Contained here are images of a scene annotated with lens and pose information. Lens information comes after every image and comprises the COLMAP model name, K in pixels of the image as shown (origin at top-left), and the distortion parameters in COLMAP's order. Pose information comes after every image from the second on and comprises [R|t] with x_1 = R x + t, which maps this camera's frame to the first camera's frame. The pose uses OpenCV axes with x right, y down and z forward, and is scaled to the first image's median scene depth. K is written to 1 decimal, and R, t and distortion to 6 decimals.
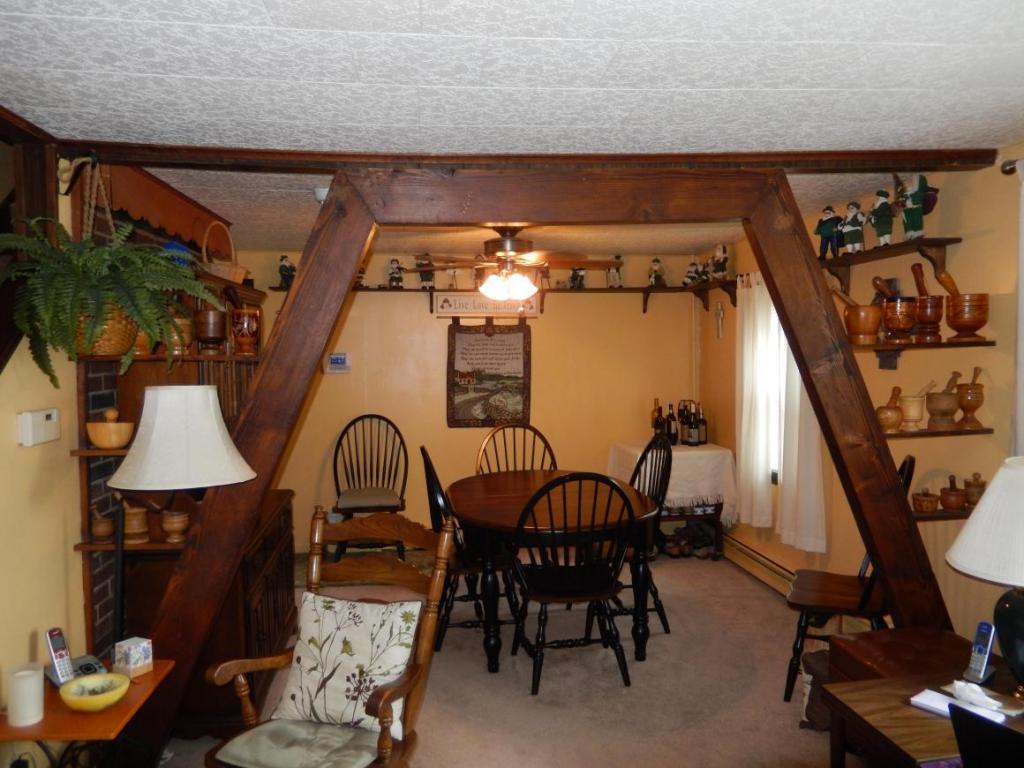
lens RADIAL K [[738.6, 0, 511.9], [0, 738.6, 405.3], [0, 0, 1]] dist [-0.029829, -0.004257]
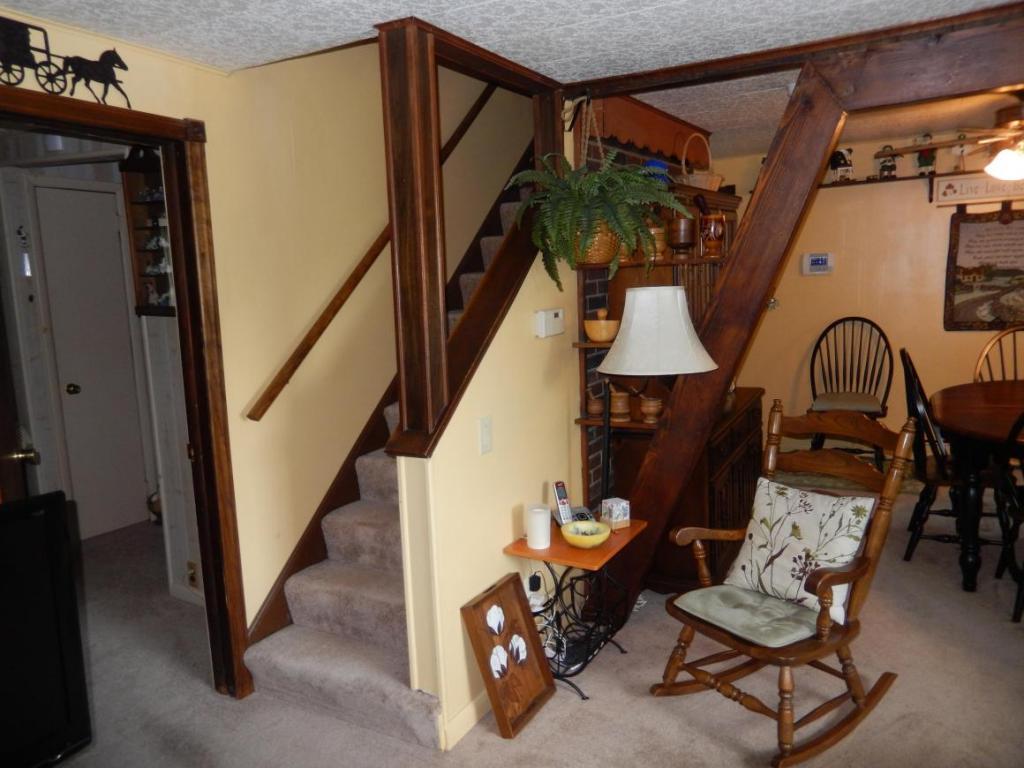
lens RADIAL K [[749.2, 0, 512.0], [0, 749.2, 384.0], [0, 0, 1]] dist [-0.002902, -0.003427]
pose [[0.796067, 0.043455, -0.603647, 0.079737], [0.010279, 0.996304, 0.085276, 0.021069], [0.605121, -0.074090, 0.792678, -0.069951]]
